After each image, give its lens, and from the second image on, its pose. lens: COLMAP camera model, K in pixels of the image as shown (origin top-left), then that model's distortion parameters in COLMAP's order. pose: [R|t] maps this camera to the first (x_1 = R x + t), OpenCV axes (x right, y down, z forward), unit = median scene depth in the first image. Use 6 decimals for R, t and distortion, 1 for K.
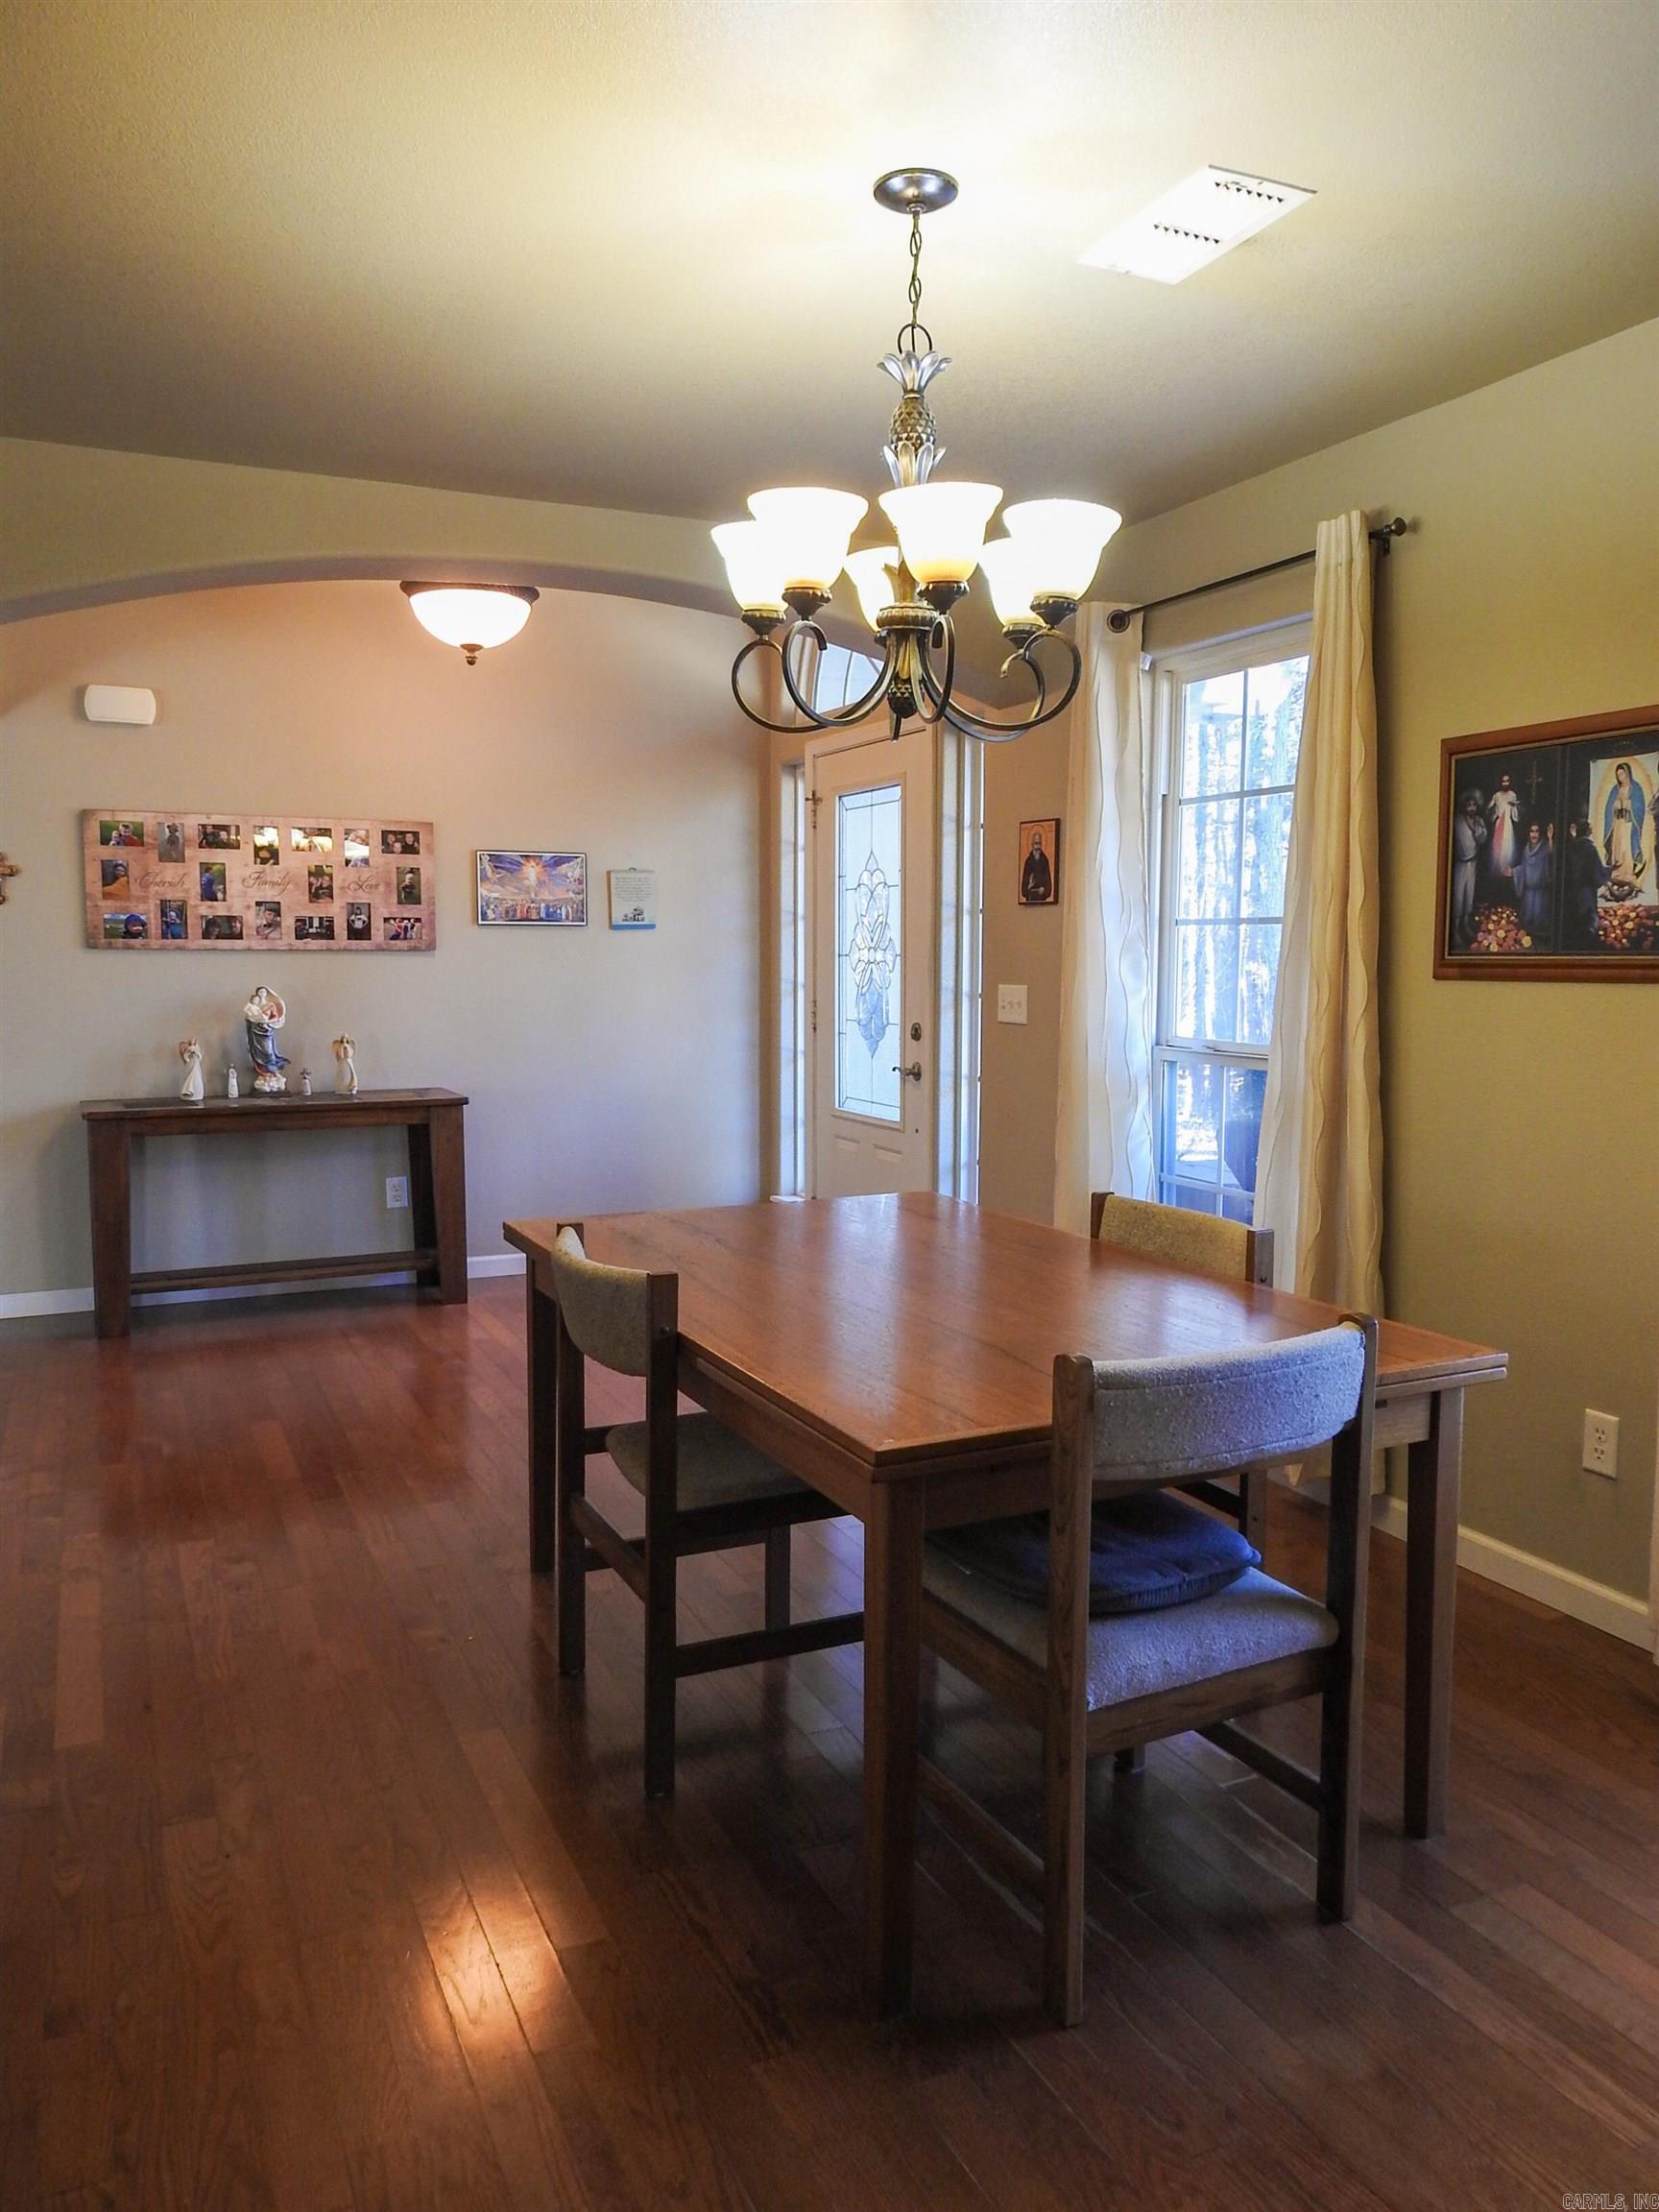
lens RADIAL K [[1589.2, 0, 830.2], [0, 1589.2, 1098.7], [0, 0, 1]] dist [-0.007468, 0.004637]
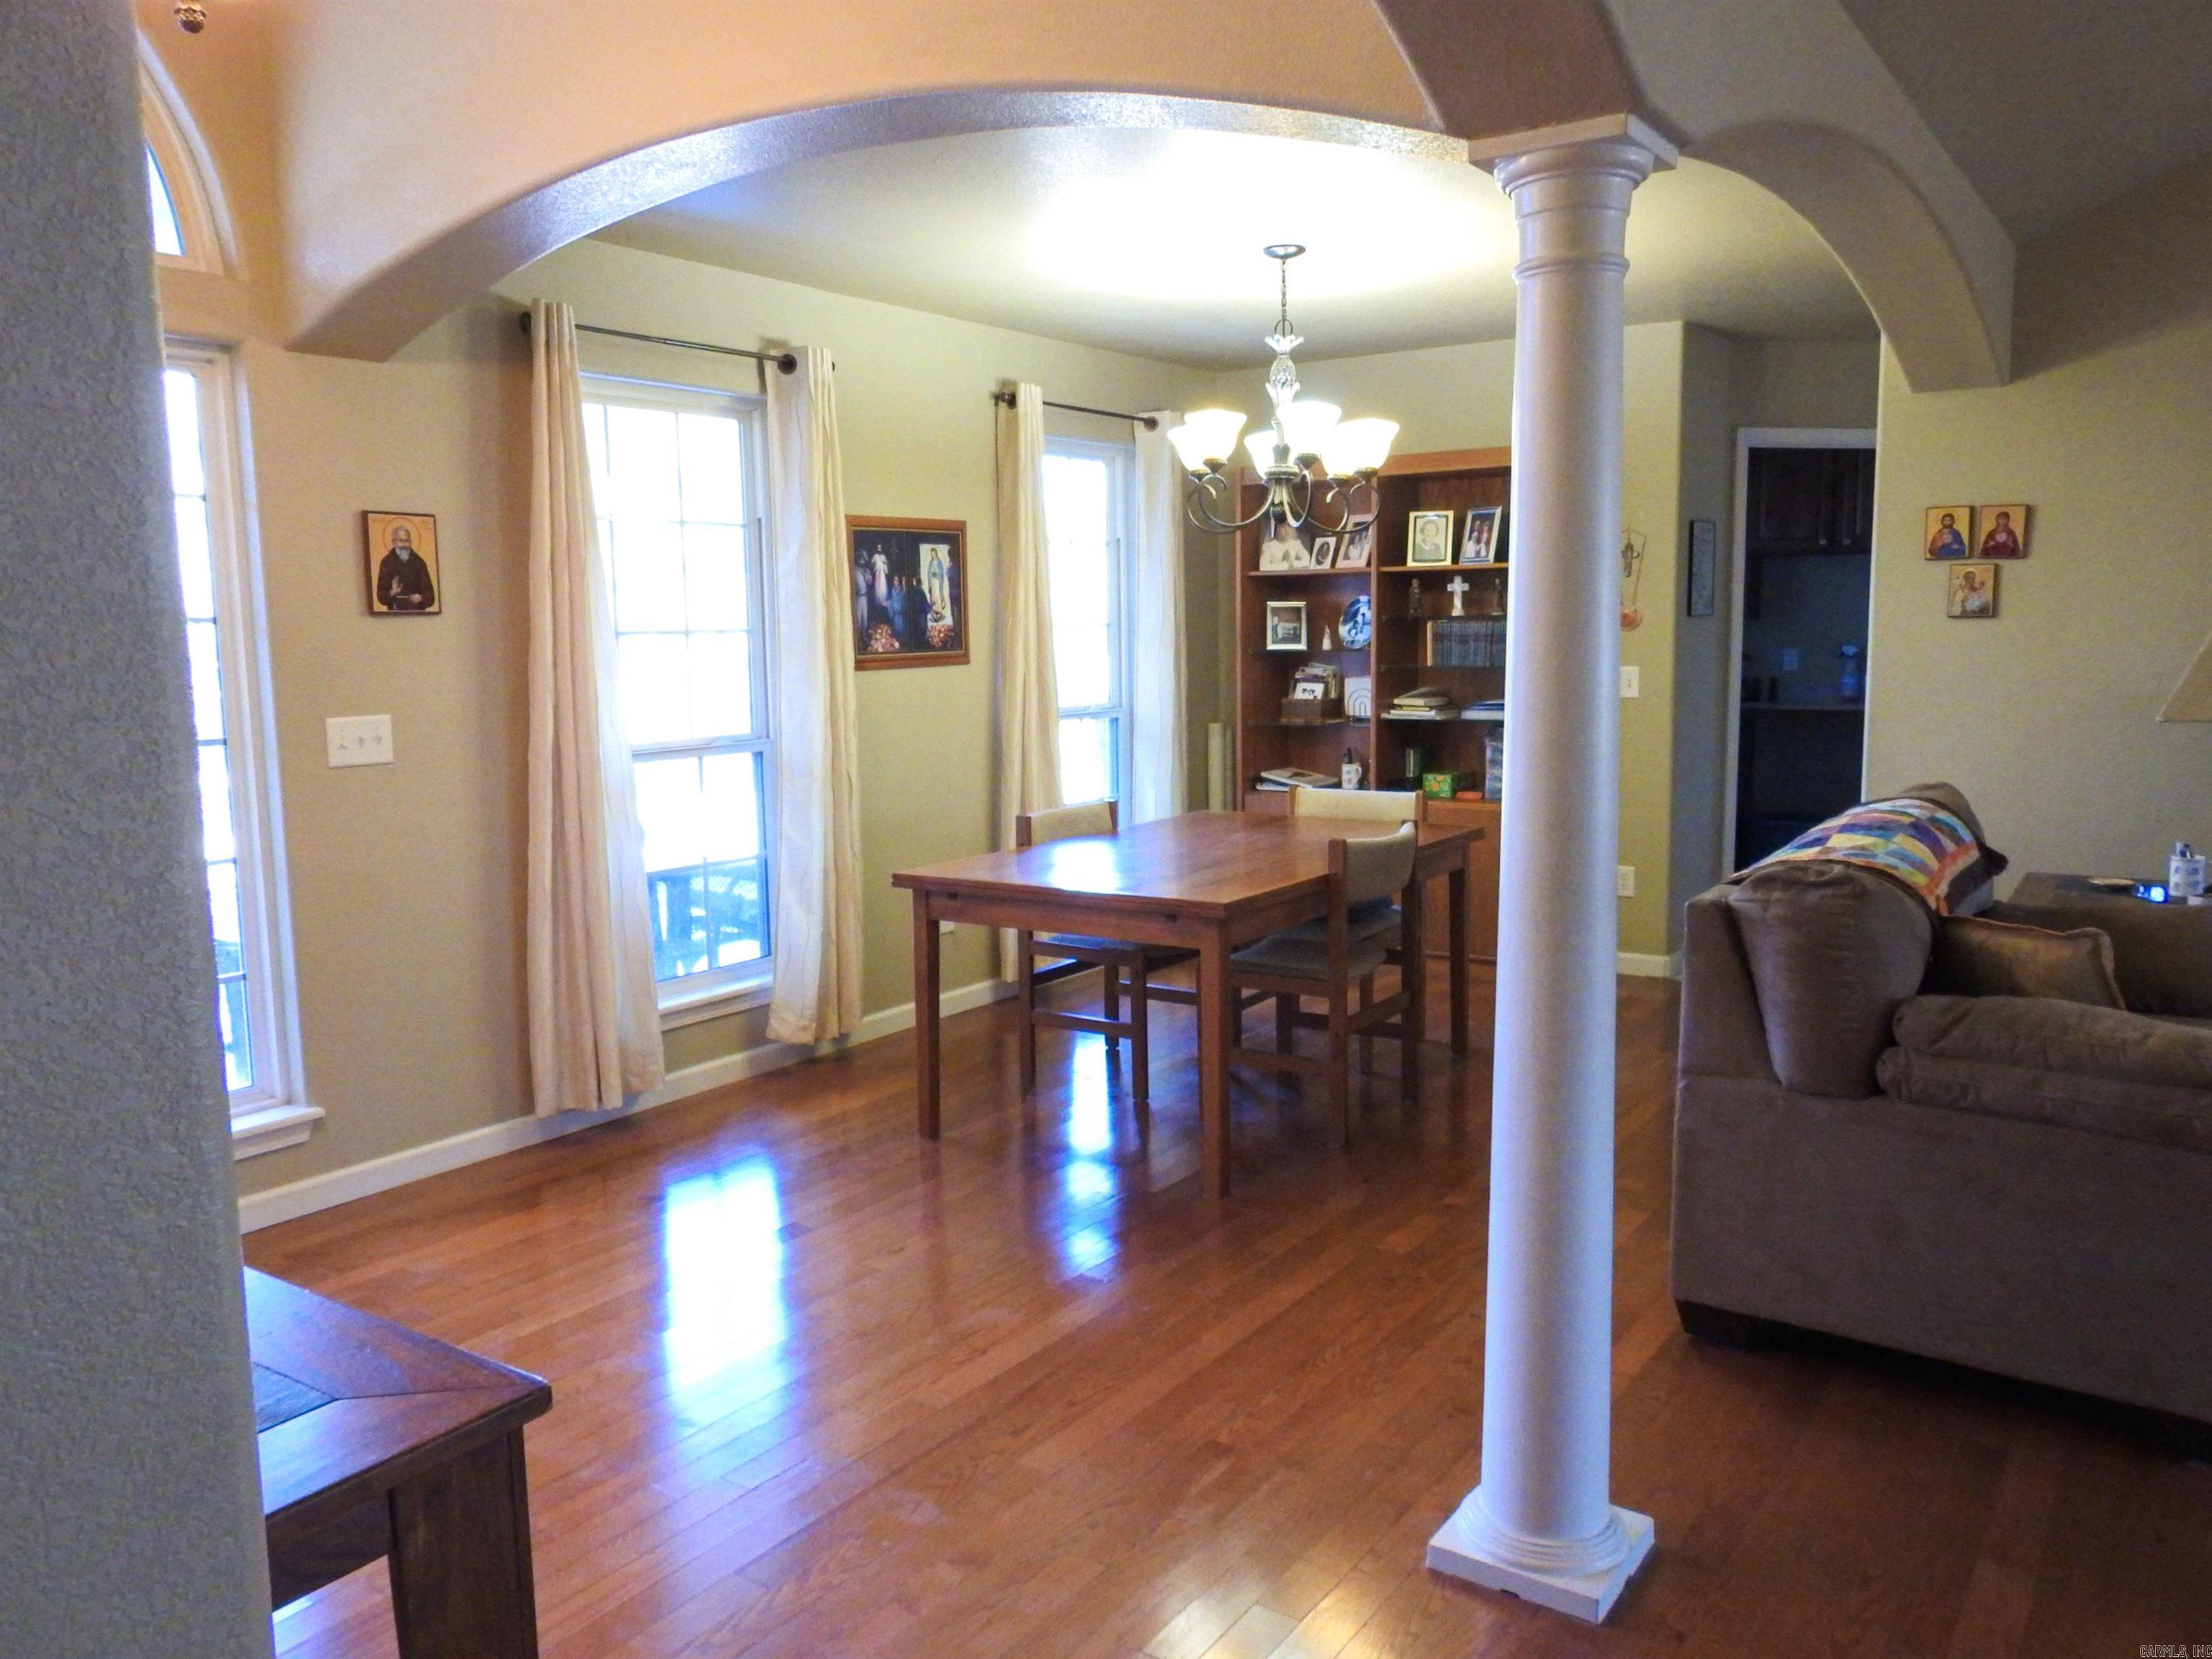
lens RADIAL K [[1589.2, 0, 1105.4], [0, 1589.2, 829.1], [0, 0, 1]] dist [-0.007468, 0.004637]
pose [[-0.484476, -0.106481, 0.868300, -1.140499], [0.099397, 0.979437, 0.175569, -0.179075], [-0.869140, 0.171365, -0.463929, 1.598318]]
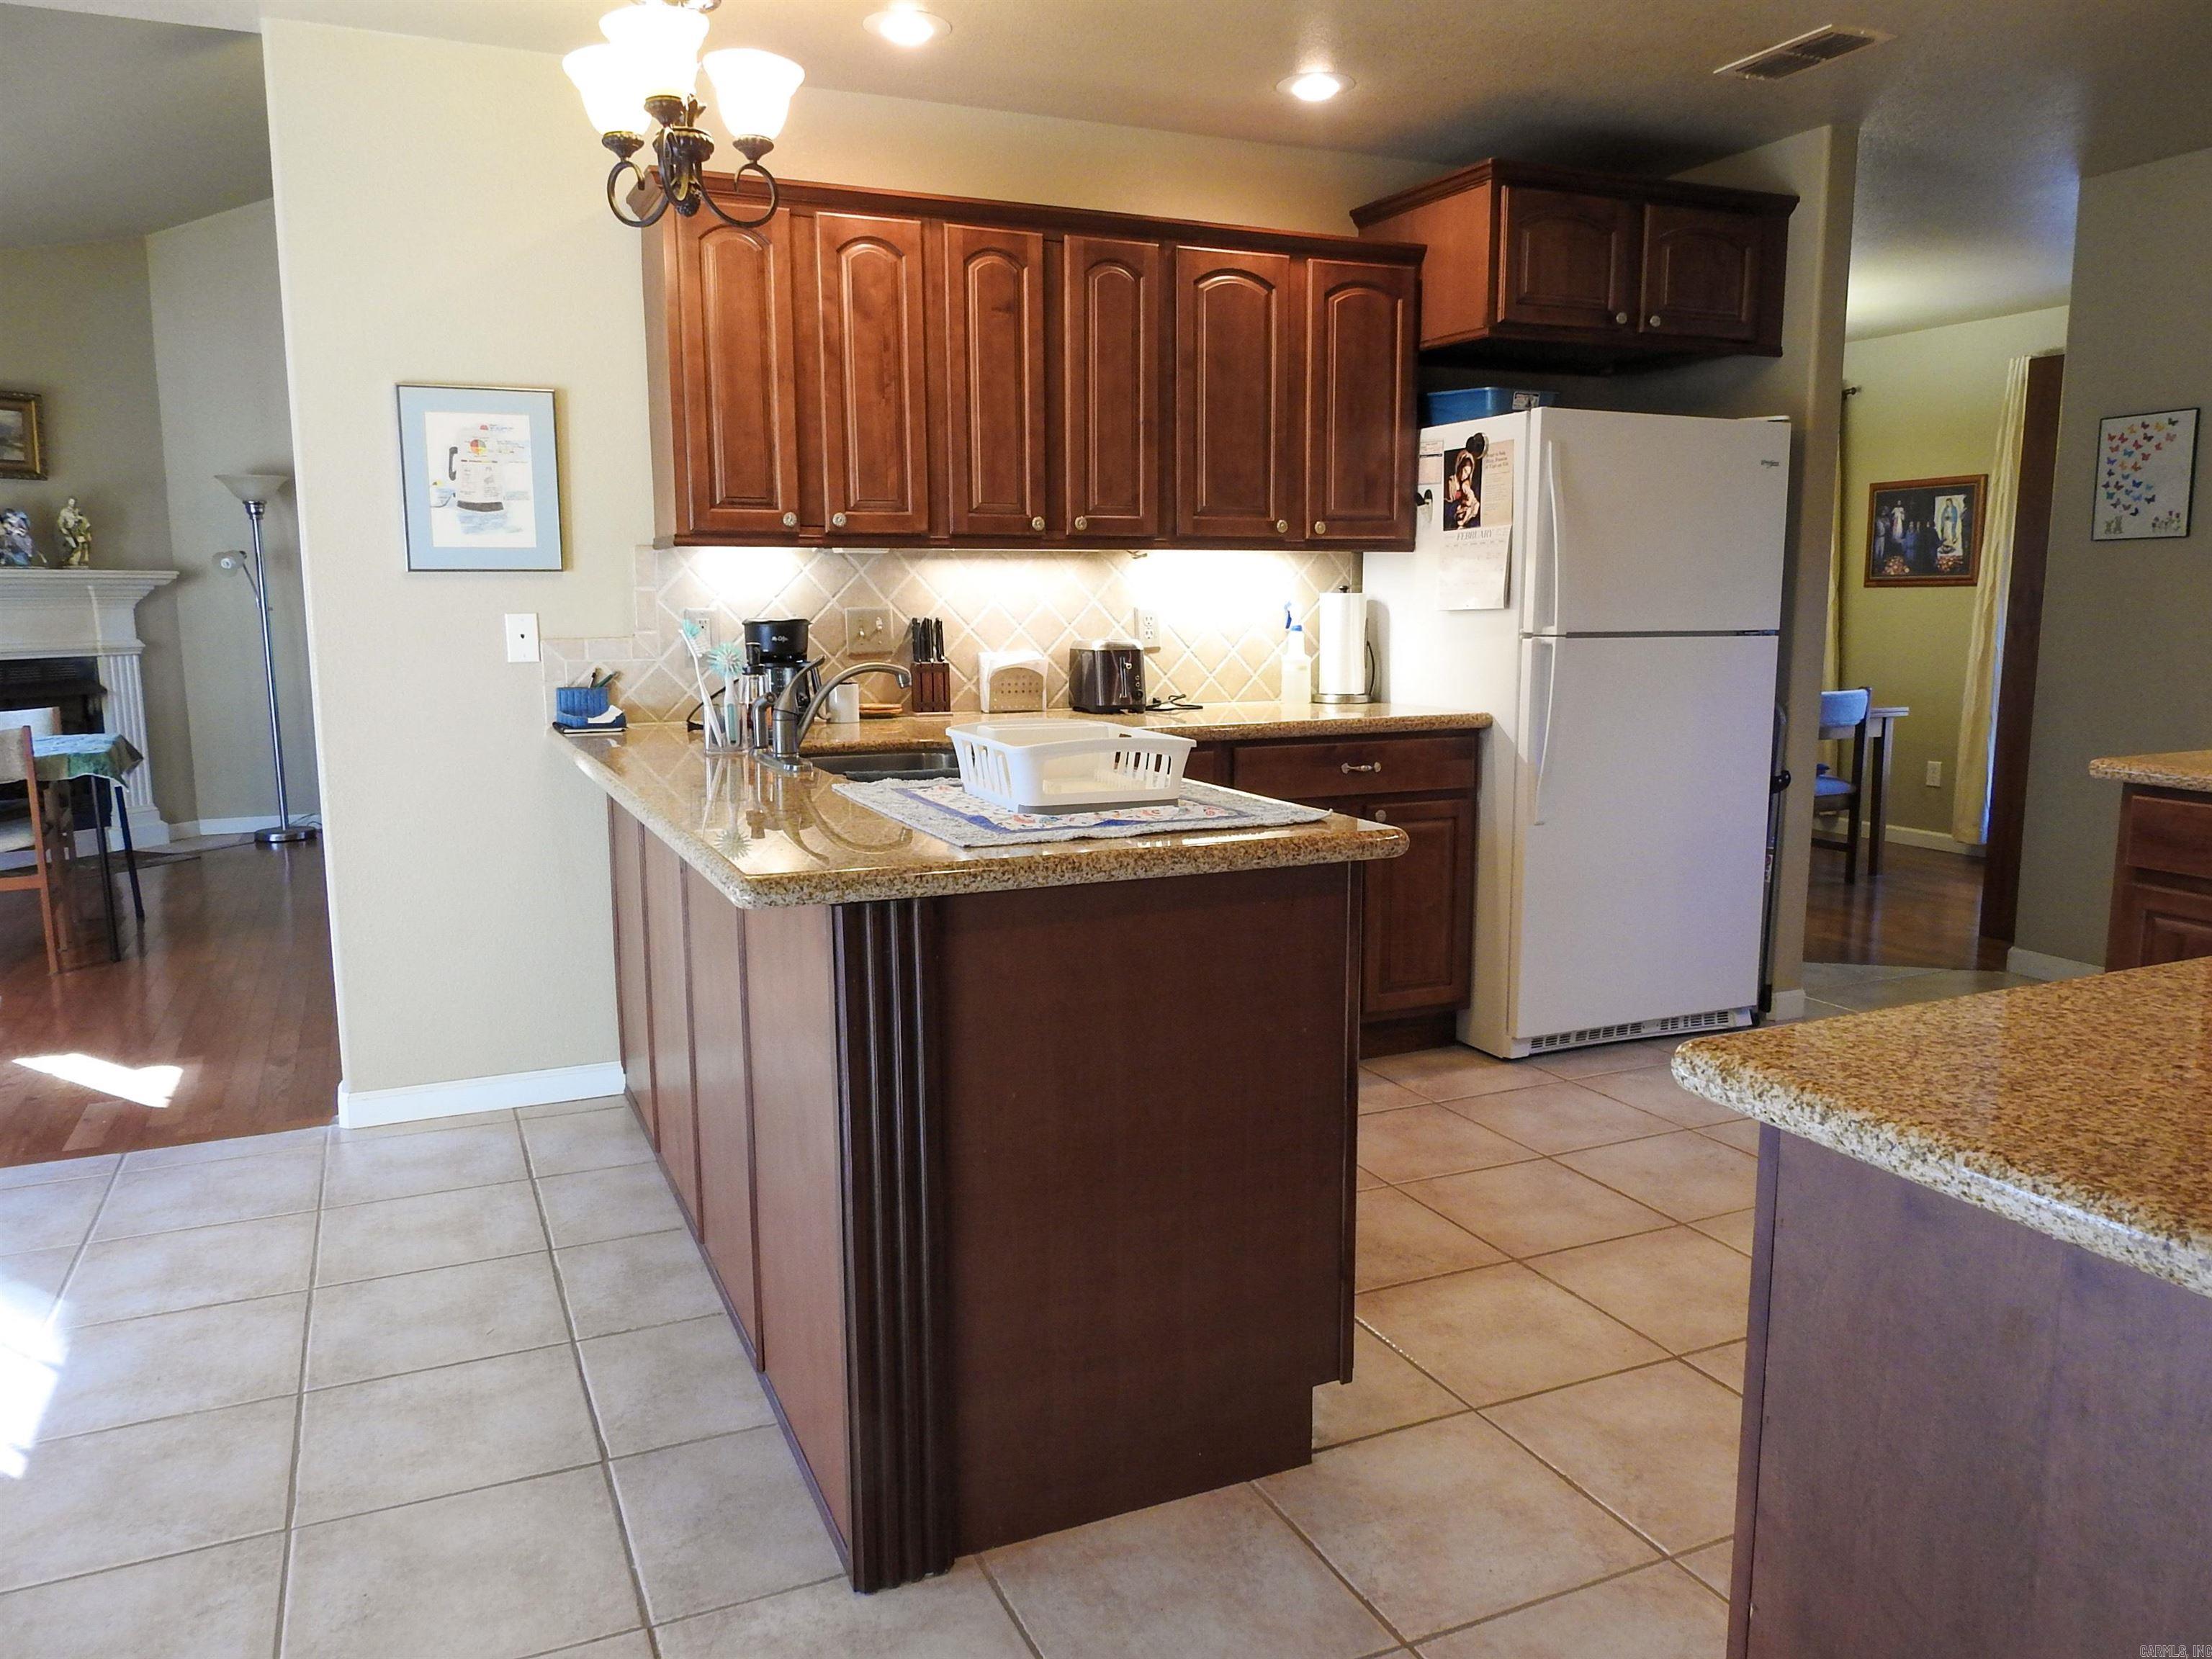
lens RADIAL K [[1589.2, 0, 1104.5], [0, 1589.2, 831.5], [0, 0, 1]] dist [-0.007468, 0.004637]
pose [[0.999892, -0.008211, -0.012195, -0.741145], [0.008902, 0.998294, 0.057713, 0.144654], [0.011700, -0.057815, 0.998259, -1.418917]]
